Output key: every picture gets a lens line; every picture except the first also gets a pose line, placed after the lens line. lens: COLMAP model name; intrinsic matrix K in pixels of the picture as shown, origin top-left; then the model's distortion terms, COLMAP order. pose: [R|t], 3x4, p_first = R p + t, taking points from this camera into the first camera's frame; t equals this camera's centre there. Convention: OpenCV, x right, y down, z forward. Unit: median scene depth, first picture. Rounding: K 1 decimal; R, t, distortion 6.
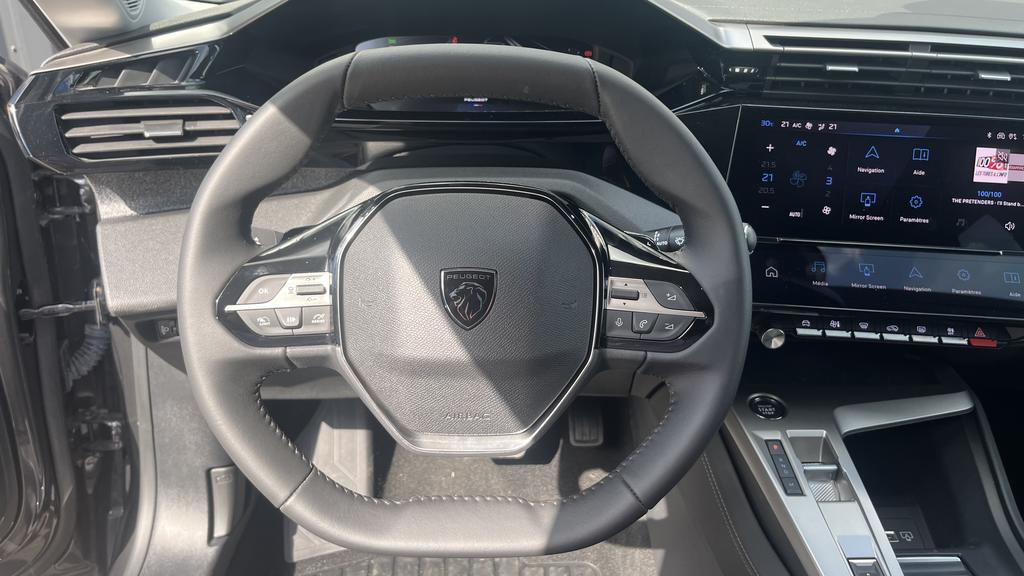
lens RADIAL K [[747.6, 0, 512.0], [0, 747.6, 288.0], [0, 0, 1]] dist [-0.006146, -0.006358]
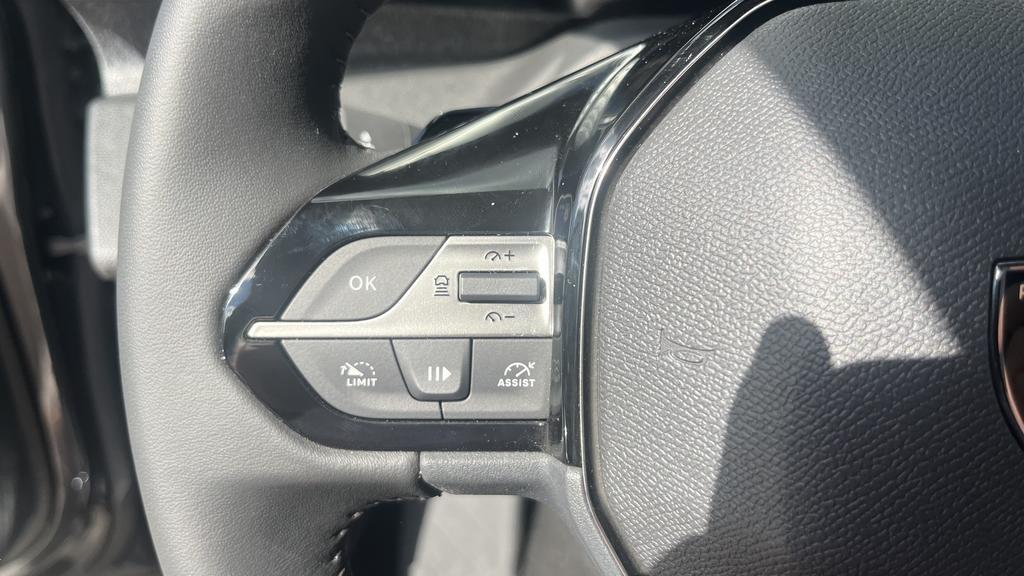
lens RADIAL K [[785.4, 0, 512.0], [0, 785.4, 288.0], [0, 0, 1]] dist [-0.007680, -0.007046]
pose [[0.982536, 0.075181, -0.170209, -0.198069], [-0.060499, 0.994114, 0.089870, -0.027952], [0.175964, -0.078003, 0.981301, 0.637673]]
